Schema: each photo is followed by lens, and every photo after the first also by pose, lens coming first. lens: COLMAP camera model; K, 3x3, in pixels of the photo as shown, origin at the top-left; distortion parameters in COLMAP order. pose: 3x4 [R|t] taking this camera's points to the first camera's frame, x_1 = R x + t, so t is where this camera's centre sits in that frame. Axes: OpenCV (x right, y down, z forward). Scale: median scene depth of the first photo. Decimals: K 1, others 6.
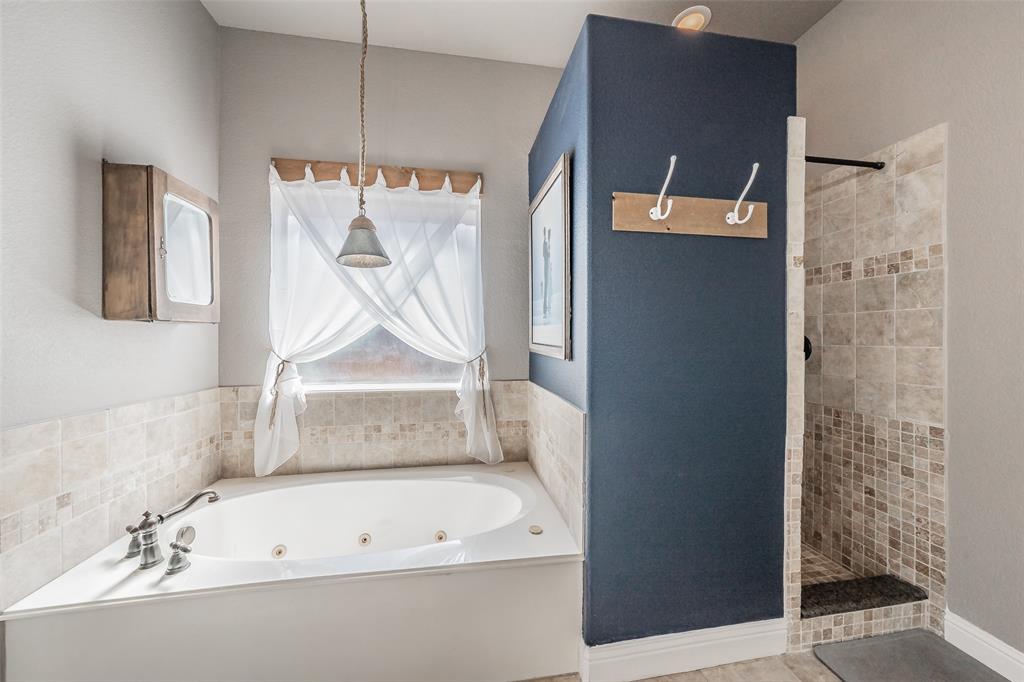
lens RADIAL K [[357.9, 0, 516.0], [0, 357.9, 336.6], [0, 0, 1]] dist [-0.002894, -0.000287]
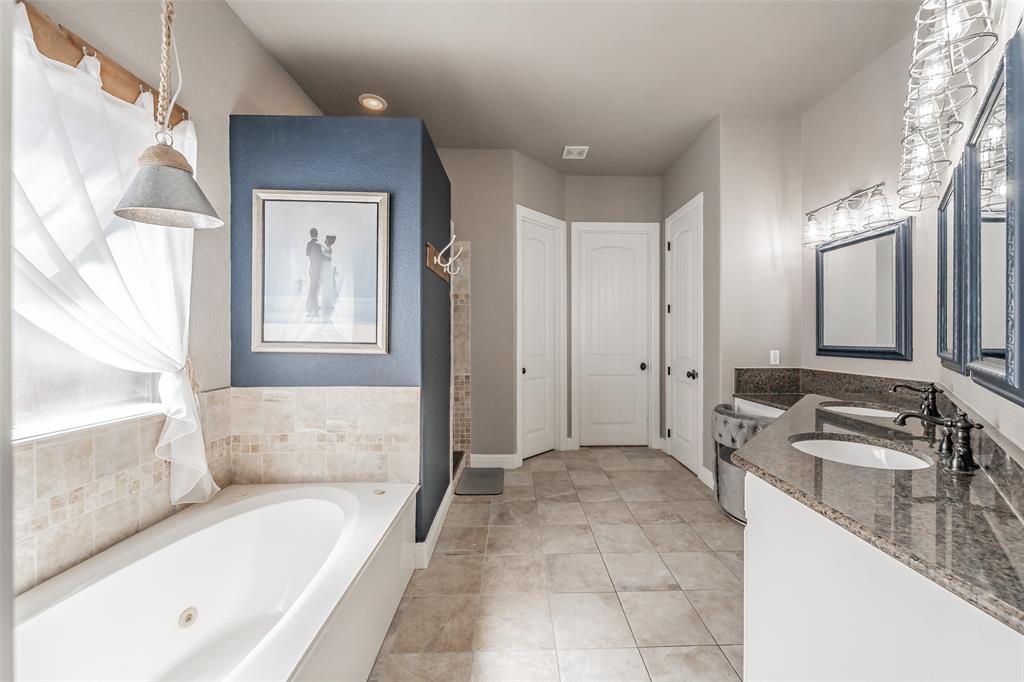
lens RADIAL K [[357.9, 0, 518.9], [0, 357.9, 335.4], [0, 0, 1]] dist [-0.002894, -0.000287]
pose [[0.173531, -0.000218, 0.984828, -0.725628], [0.000842, 1.000000, 0.000073, 0.001978], [-0.984828, 0.000817, 0.173531, 0.213089]]
